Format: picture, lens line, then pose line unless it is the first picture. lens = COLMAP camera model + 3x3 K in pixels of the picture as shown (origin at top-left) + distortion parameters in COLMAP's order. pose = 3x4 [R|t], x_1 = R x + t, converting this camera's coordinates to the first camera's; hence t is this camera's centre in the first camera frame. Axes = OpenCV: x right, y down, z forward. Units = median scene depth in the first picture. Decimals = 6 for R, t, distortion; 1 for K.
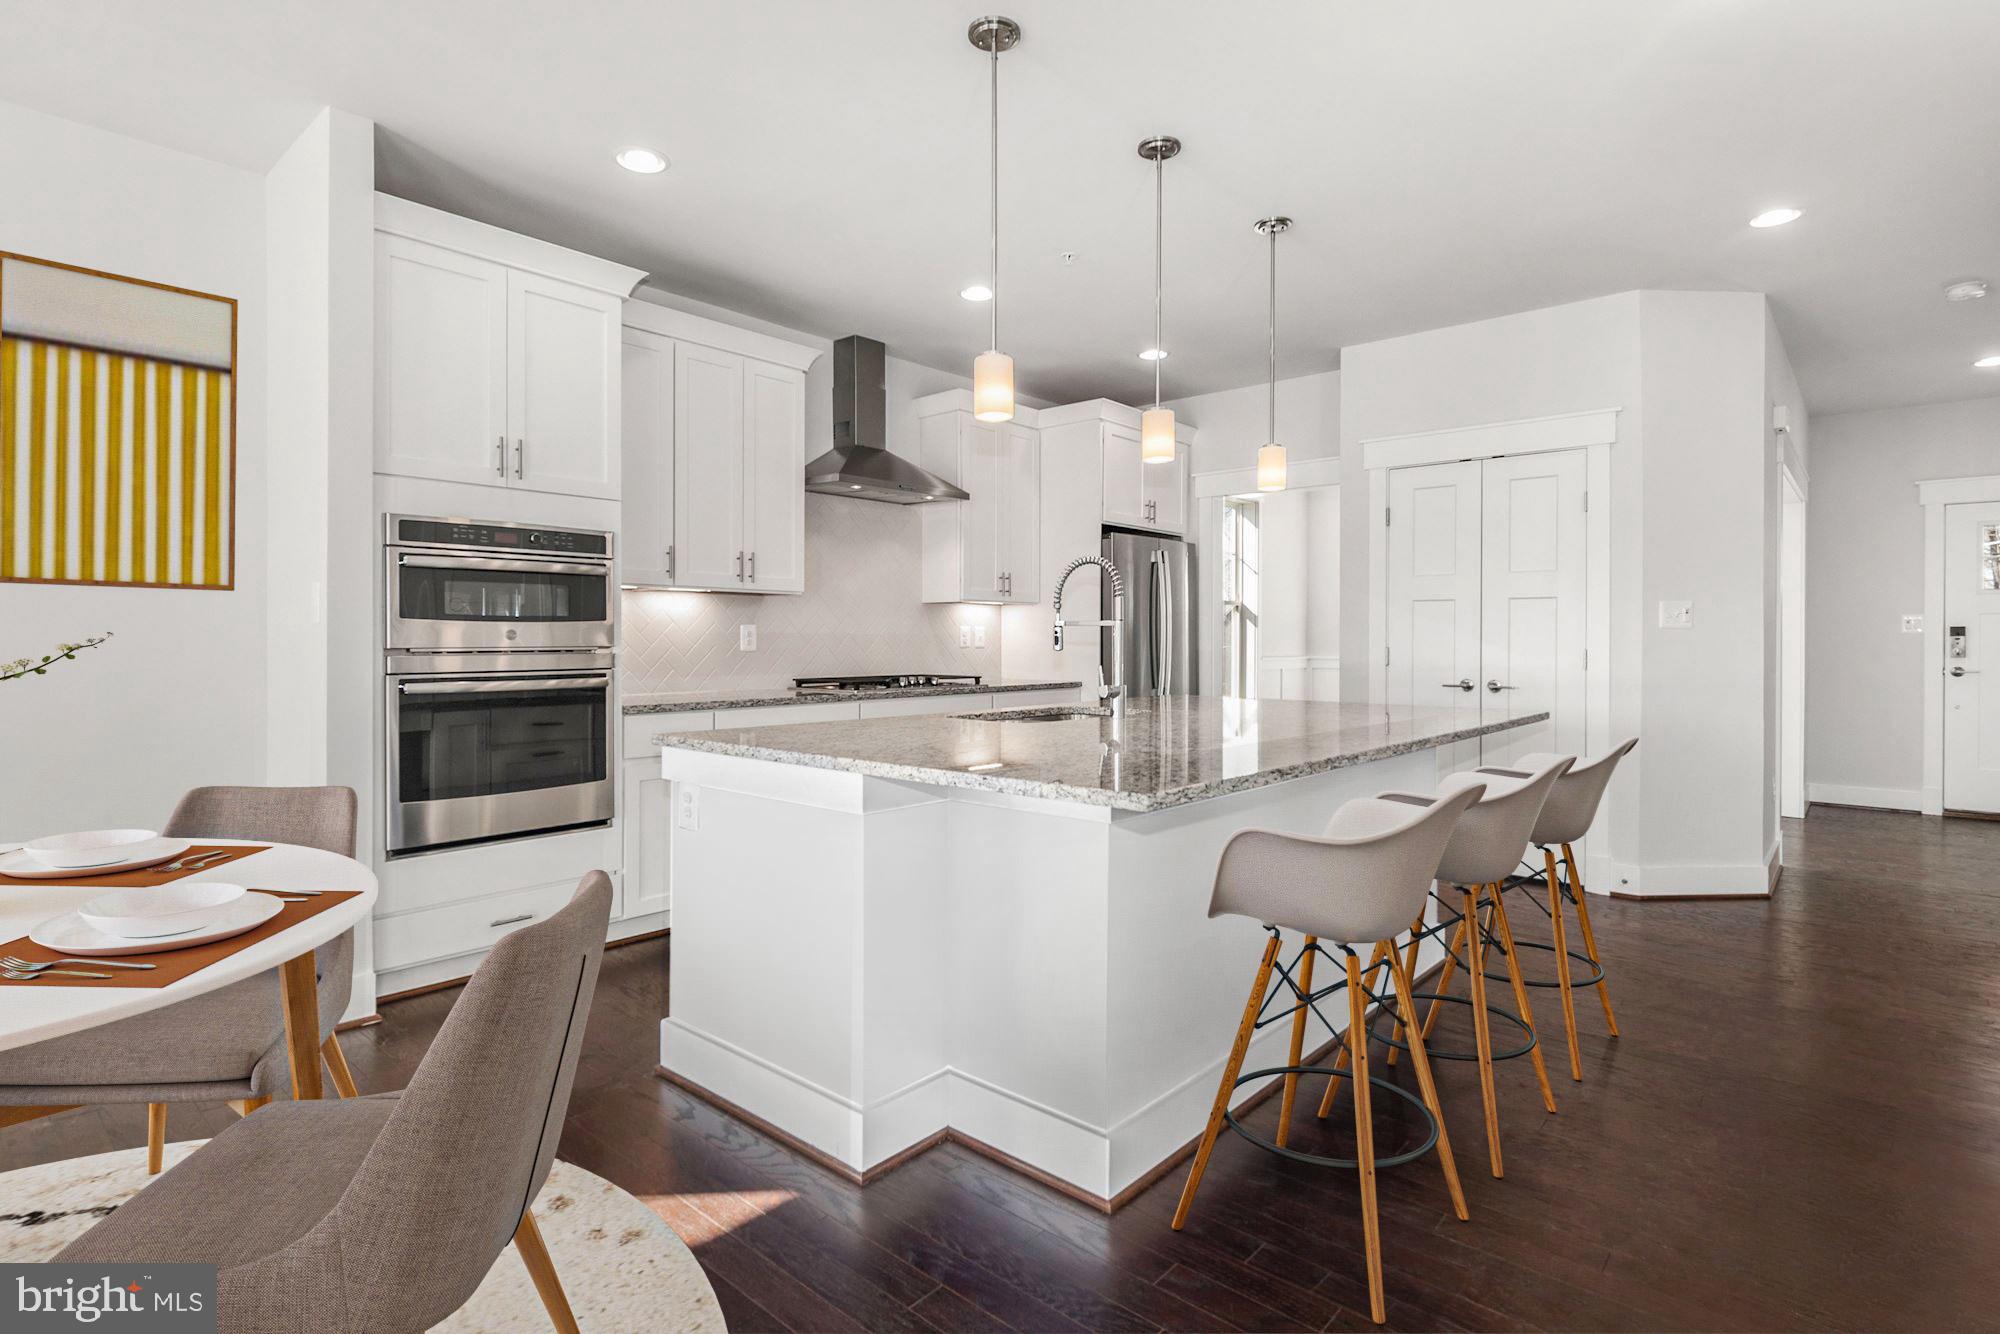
lens RADIAL K [[989.0, 0, 1004.9], [0, 989.0, 633.2], [0, 0, 1]] dist [-0.000107, -0.000106]
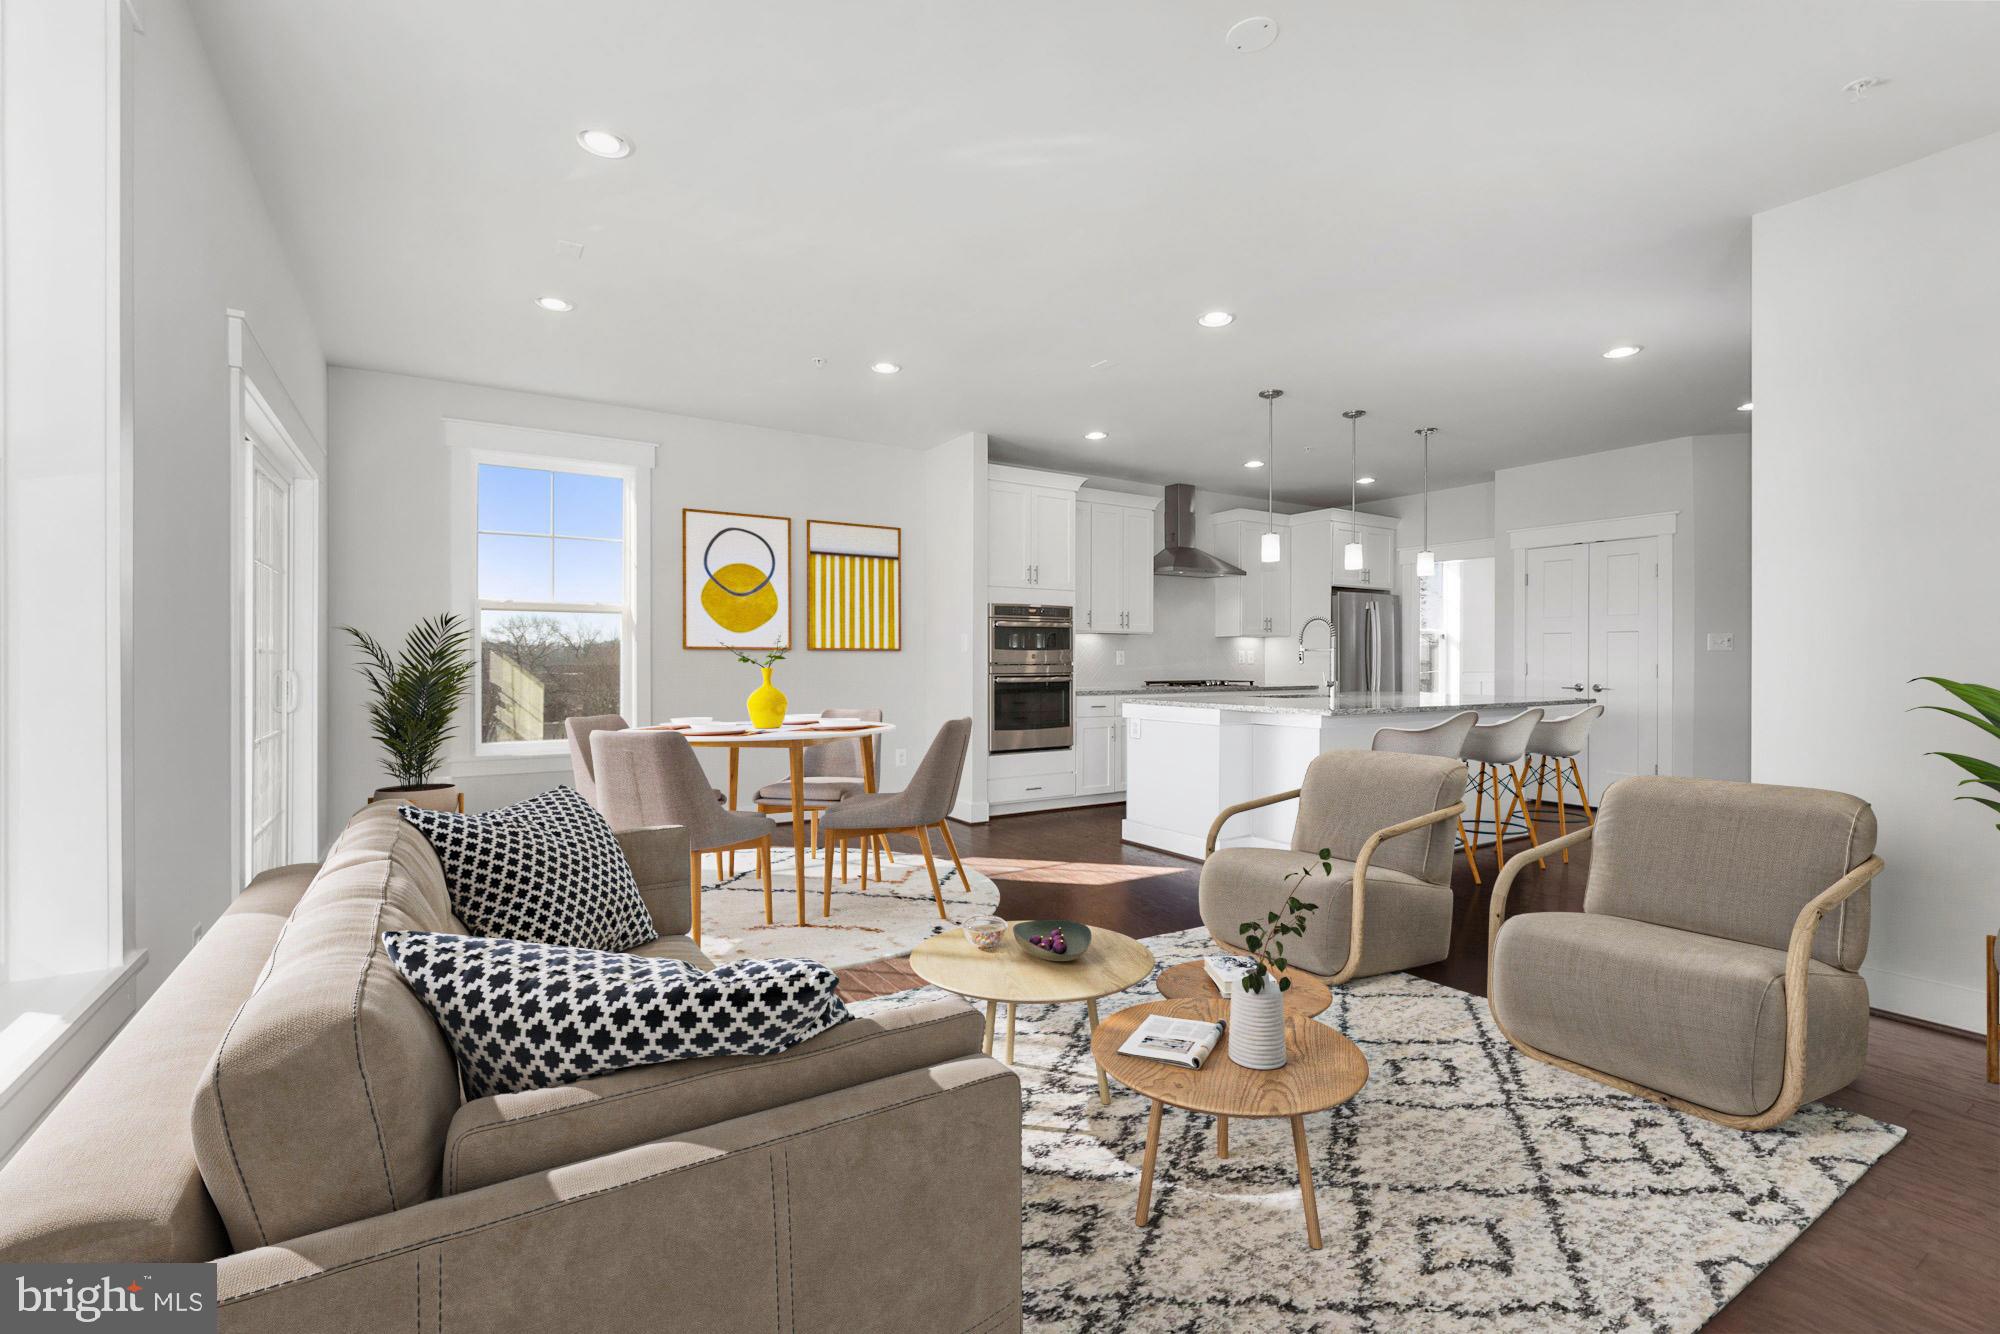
lens RADIAL K [[901.5, 0, 1000.0], [0, 901.5, 667.0], [0, 0, 1]] dist [-0.001134, -0.000171]
pose [[0.962082, 0.001847, -0.272754, -0.025076], [0.001501, 0.999926, 0.012063, 0.000490], [0.272757, -0.012014, 0.962008, -0.690638]]
